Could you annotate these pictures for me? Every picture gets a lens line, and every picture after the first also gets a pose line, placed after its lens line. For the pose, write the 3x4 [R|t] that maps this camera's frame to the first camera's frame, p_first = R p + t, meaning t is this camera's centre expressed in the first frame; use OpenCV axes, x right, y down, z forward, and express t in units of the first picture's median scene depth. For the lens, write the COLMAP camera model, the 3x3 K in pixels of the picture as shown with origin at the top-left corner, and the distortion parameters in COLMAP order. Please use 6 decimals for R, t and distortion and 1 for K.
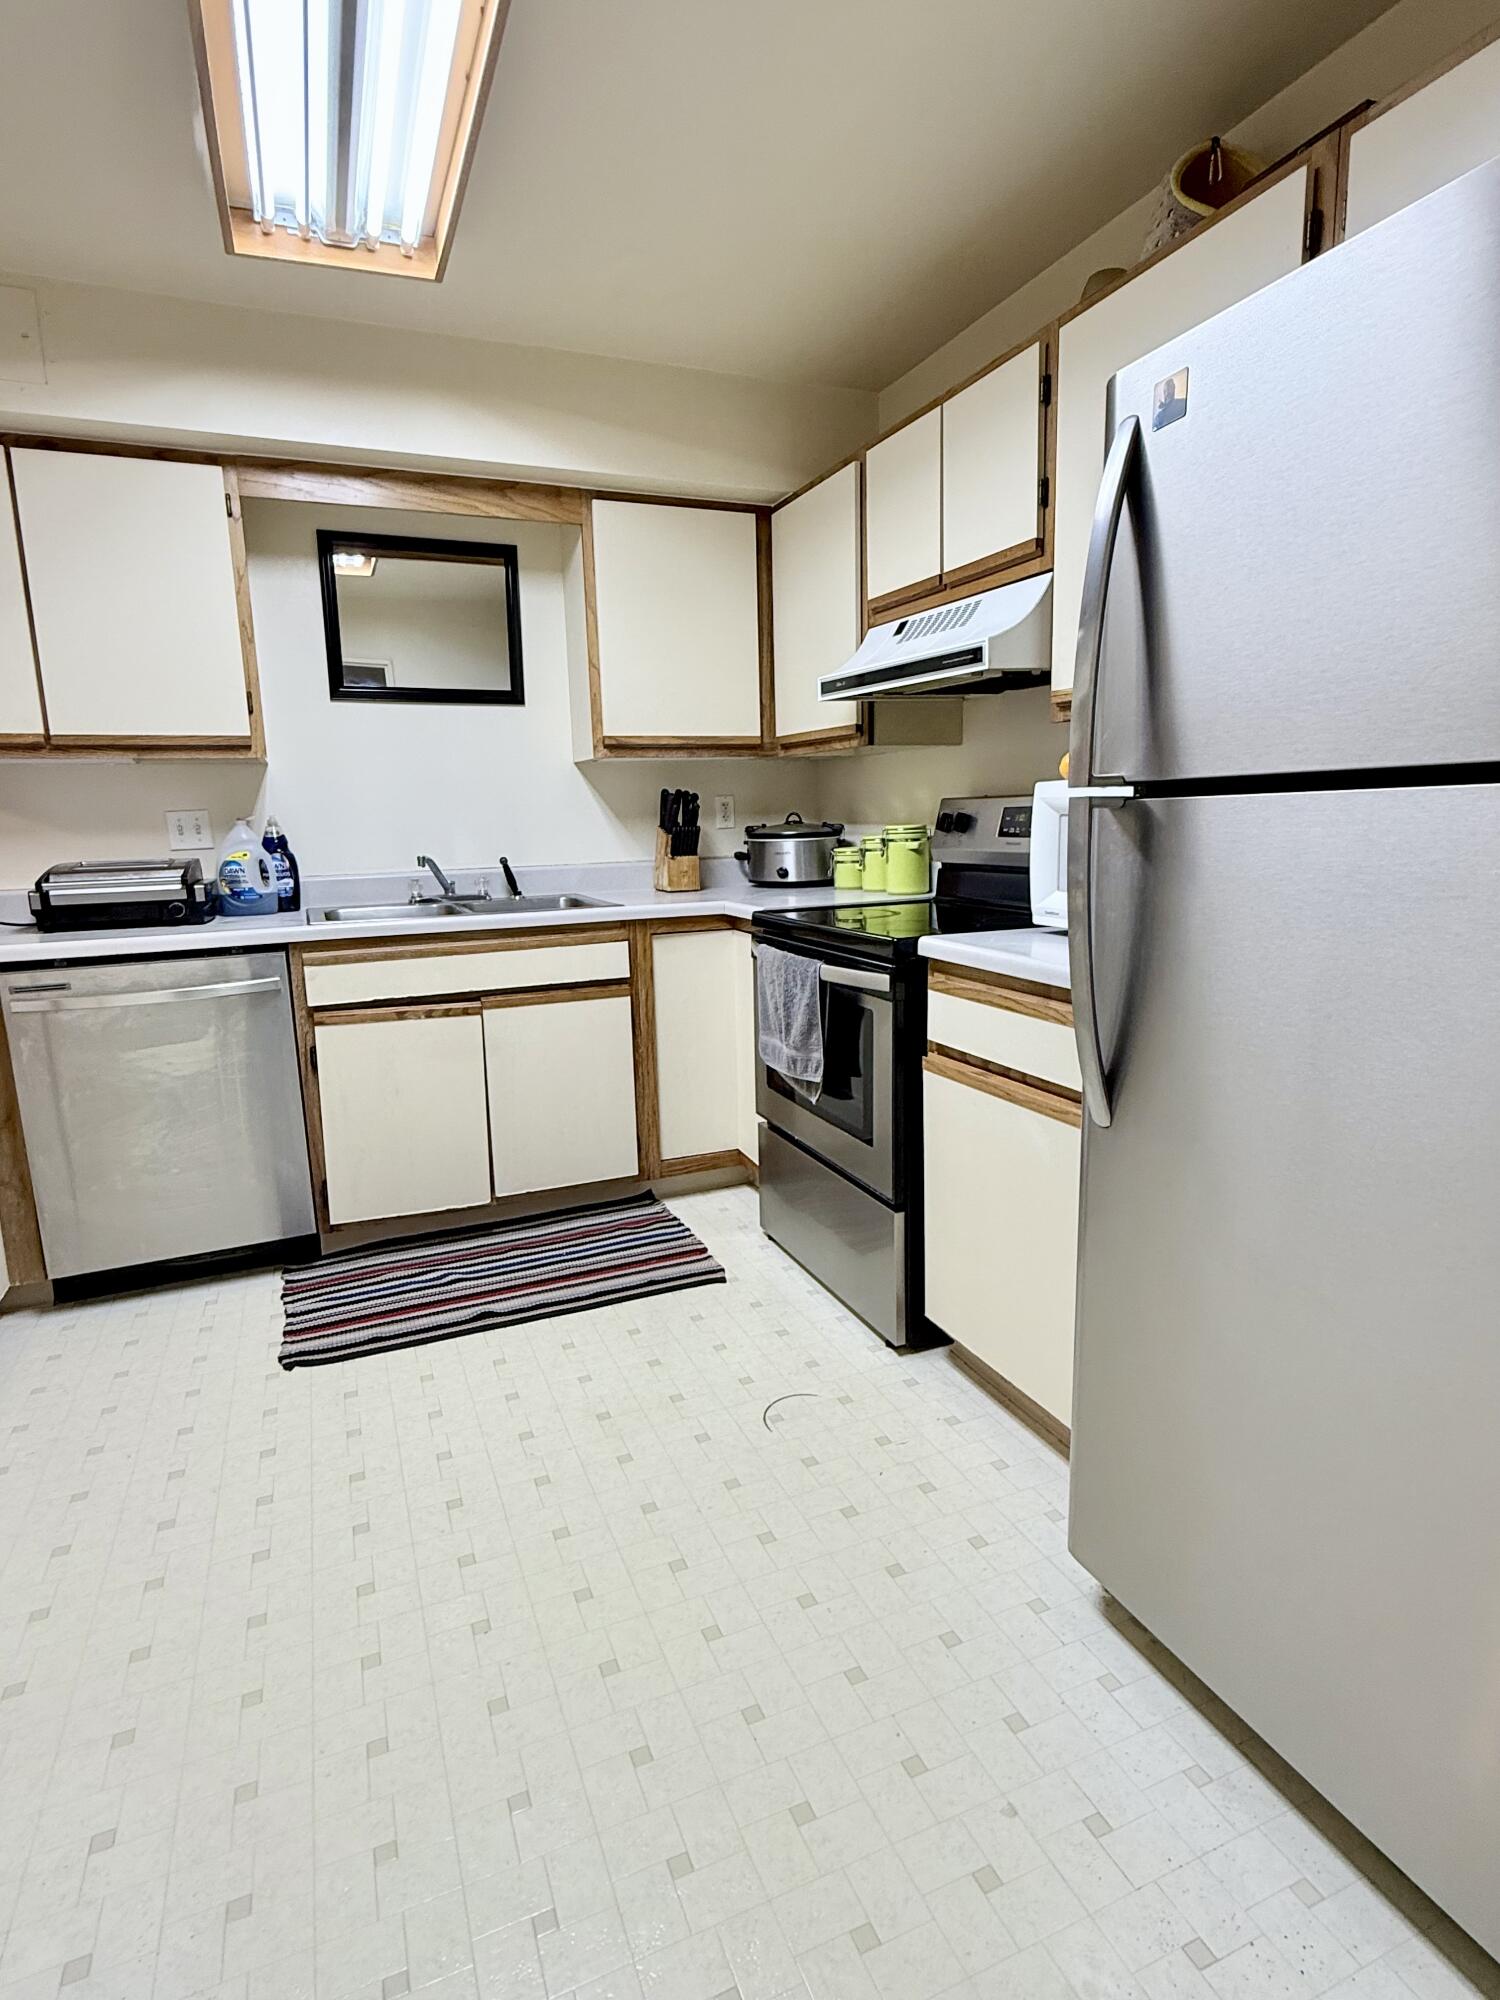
lens RADIAL K [[1045.8, 0, 748.0], [0, 1045.8, 1005.2], [0, 0, 1]] dist [0.002664, -0.000965]
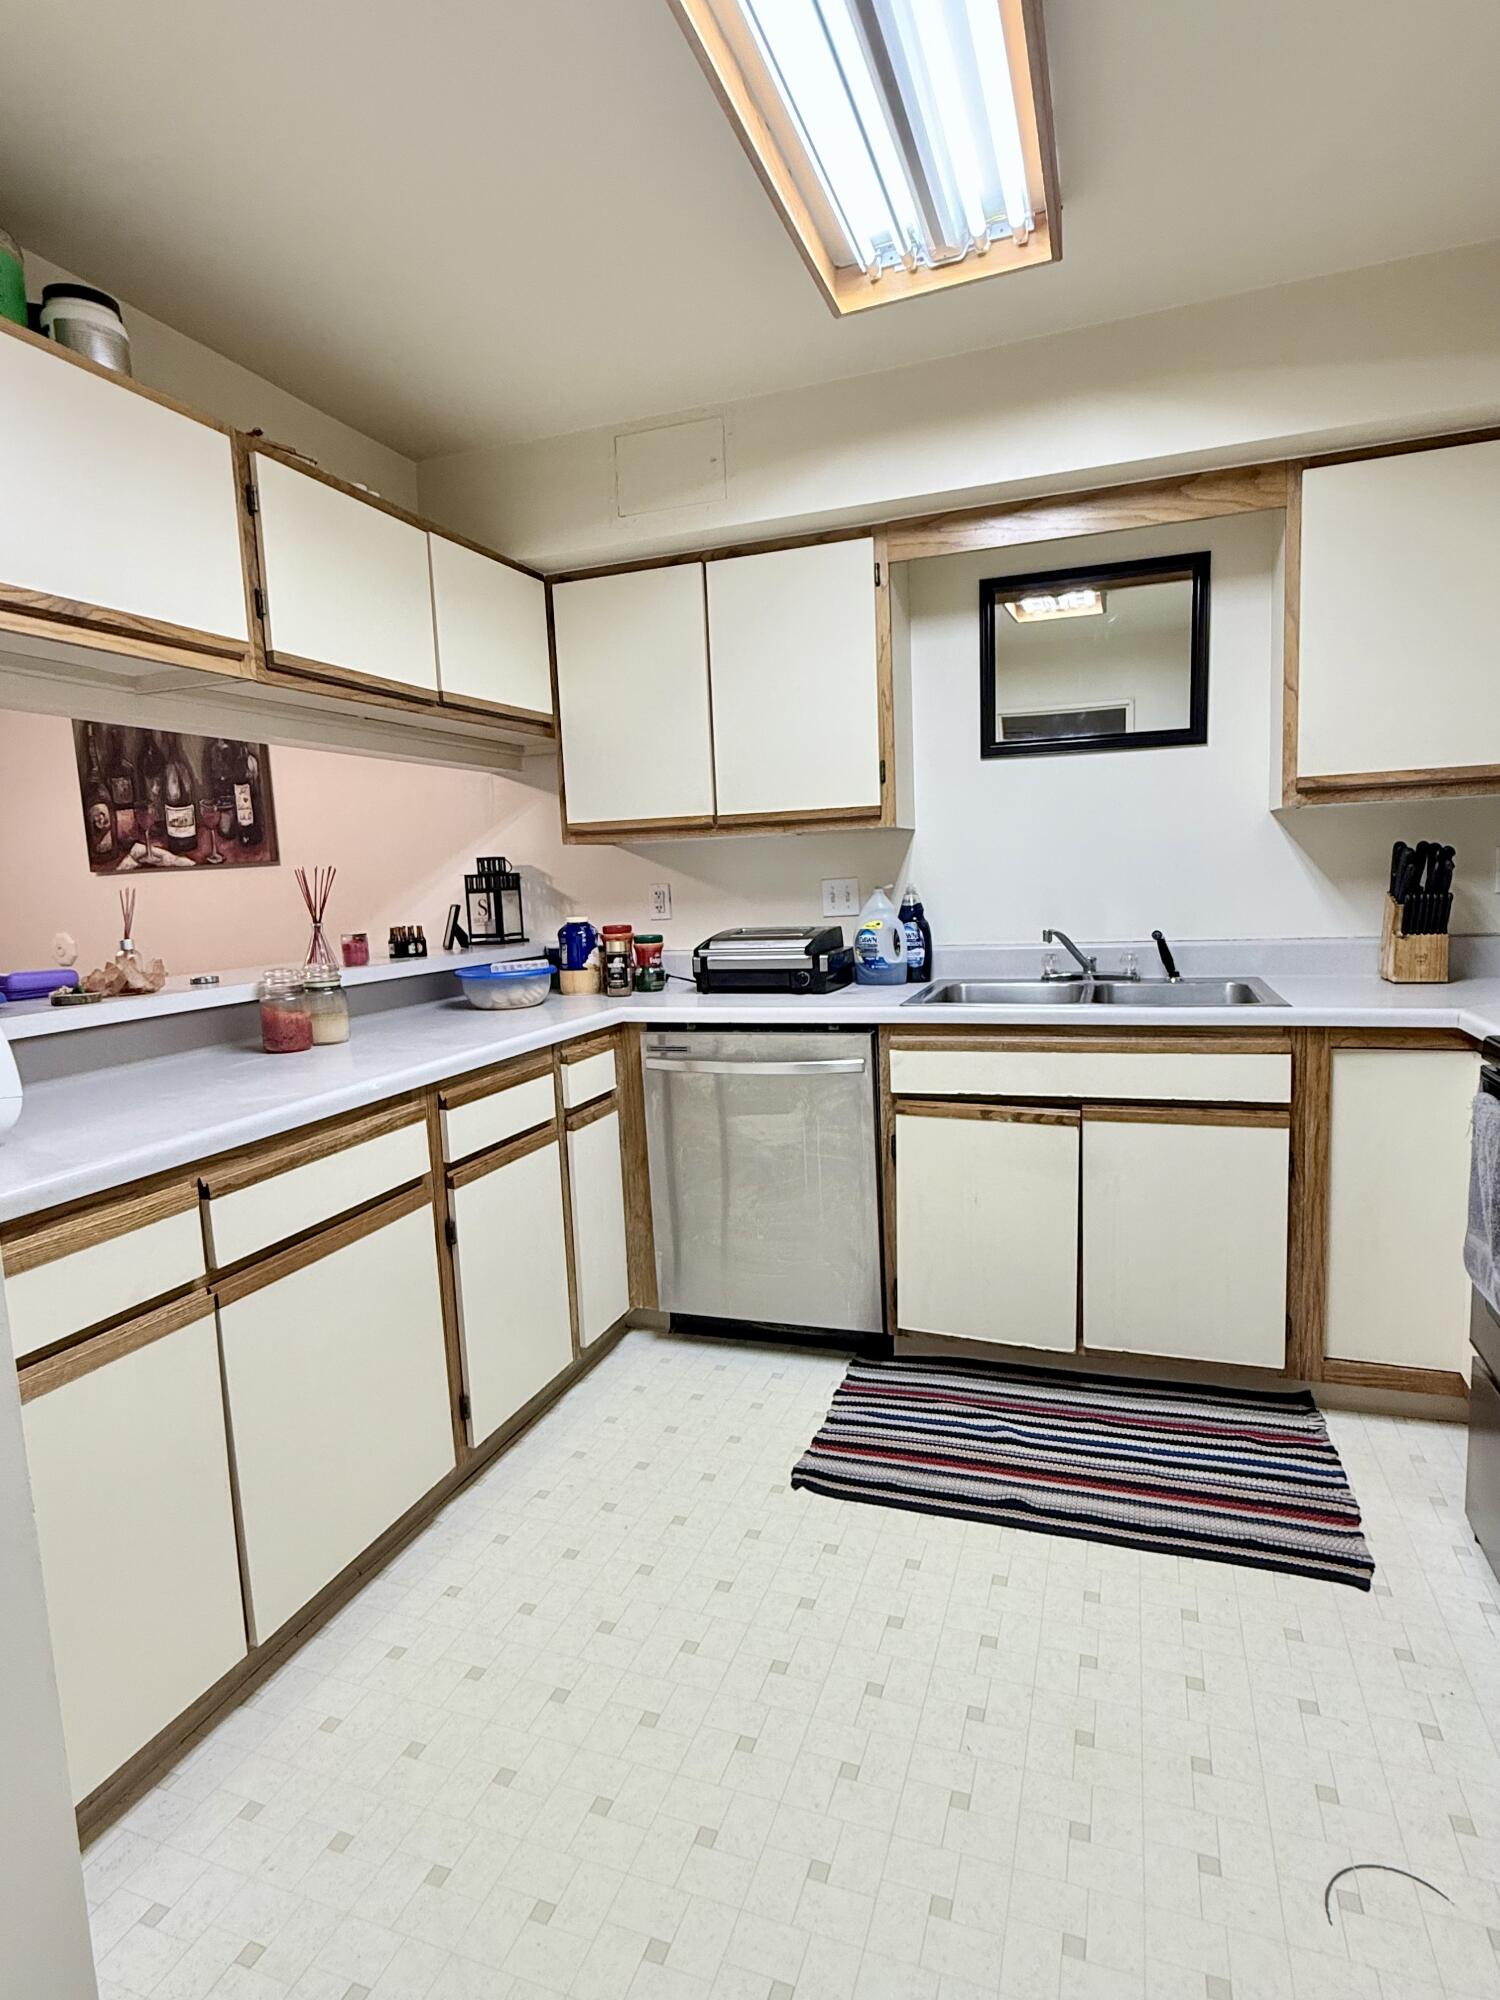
lens RADIAL K [[1045.8, 0, 748.4], [0, 1045.8, 999.1], [0, 0, 1]] dist [0.002664, -0.000965]
pose [[0.737700, 0.075433, -0.670901, 0.102248], [-0.099161, 0.995067, 0.002848, -0.069365], [0.667807, 0.064426, 0.741541, 0.209880]]
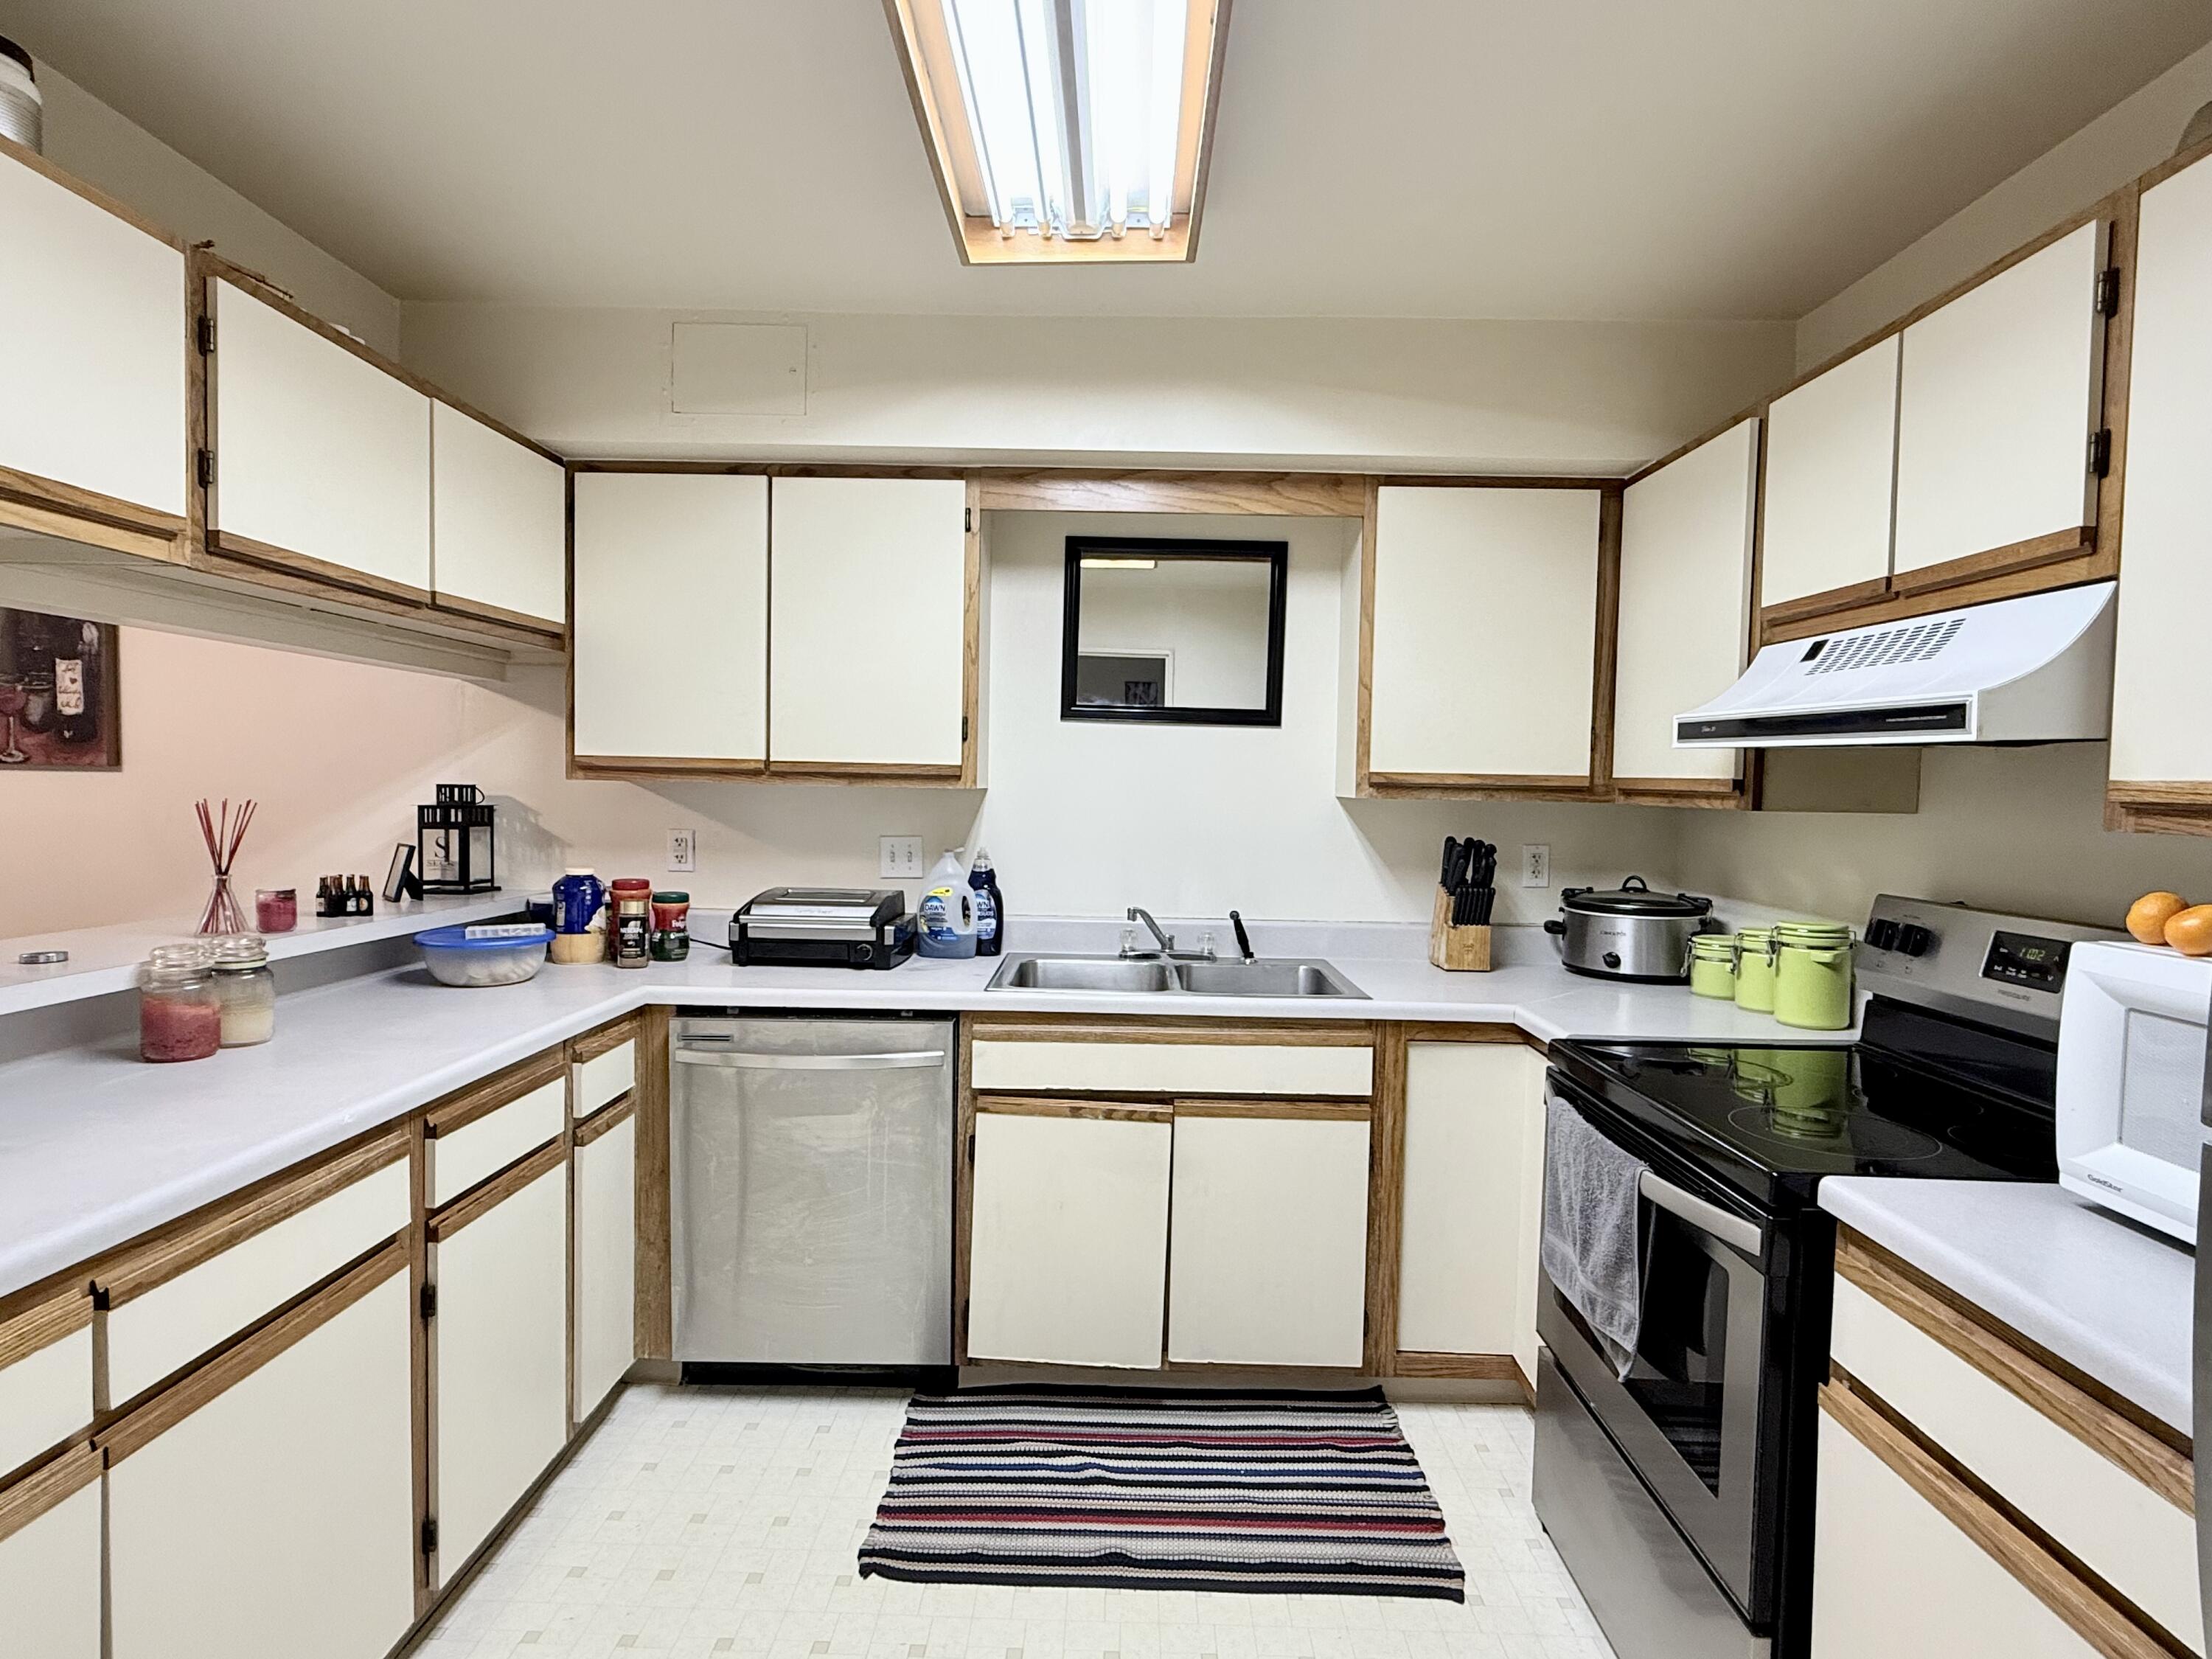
lens RADIAL K [[1156.7, 0, 1101.0], [0, 1156.7, 837.5], [0, 0, 1]] dist [0.002664, -0.000965]
pose [[0.915032, 0.062819, -0.398461, 0.029466], [-0.116170, 0.986988, -0.111172, -0.102241], [0.386292, 0.148015, 0.910423, 0.161477]]
